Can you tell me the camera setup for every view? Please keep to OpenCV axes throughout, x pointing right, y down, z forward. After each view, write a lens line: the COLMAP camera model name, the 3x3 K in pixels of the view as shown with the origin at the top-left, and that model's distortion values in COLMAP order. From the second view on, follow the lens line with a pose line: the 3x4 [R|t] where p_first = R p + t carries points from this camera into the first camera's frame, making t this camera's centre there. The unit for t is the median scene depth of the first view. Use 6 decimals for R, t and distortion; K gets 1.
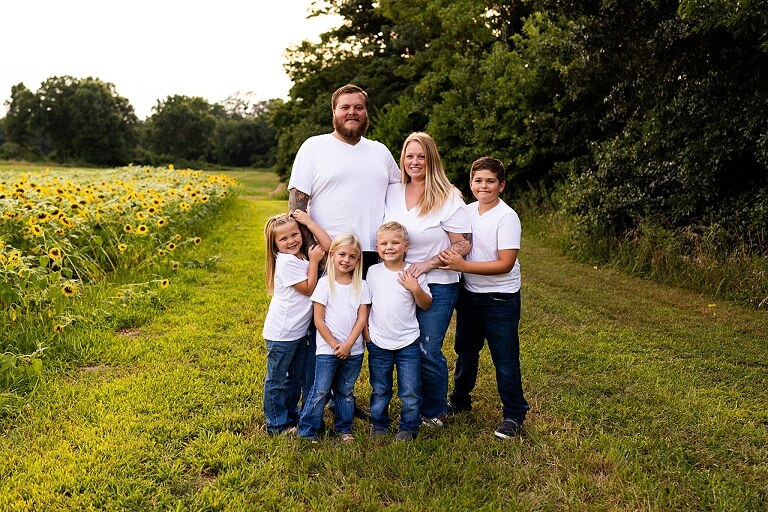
lens RADIAL K [[765.1, 0, 383.0], [0, 765.1, 234.8], [0, 0, 1]] dist [0.017826, -0.006725]
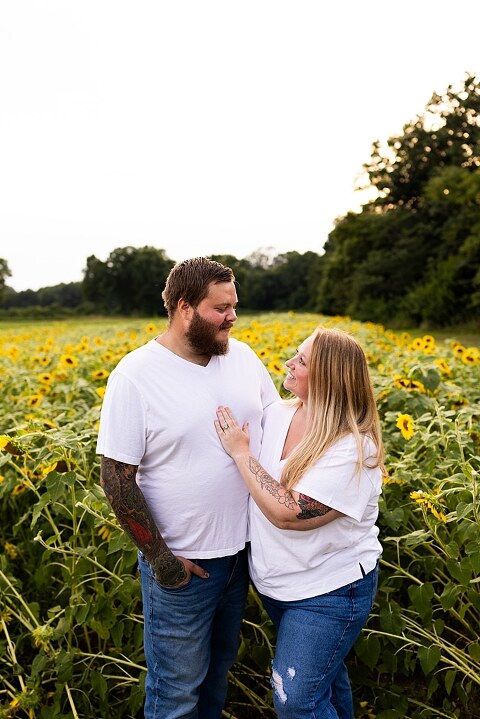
lens RADIAL K [[698.3, 0, 239.1], [0, 698.3, 356.6], [0, 0, 1]] dist [0.002180, -0.002123]
pose [[0.979541, -0.043790, -0.196424, -0.061801], [0.040194, 0.998944, -0.022261, 0.011772], [0.197191, 0.013911, 0.980266, -0.190410]]
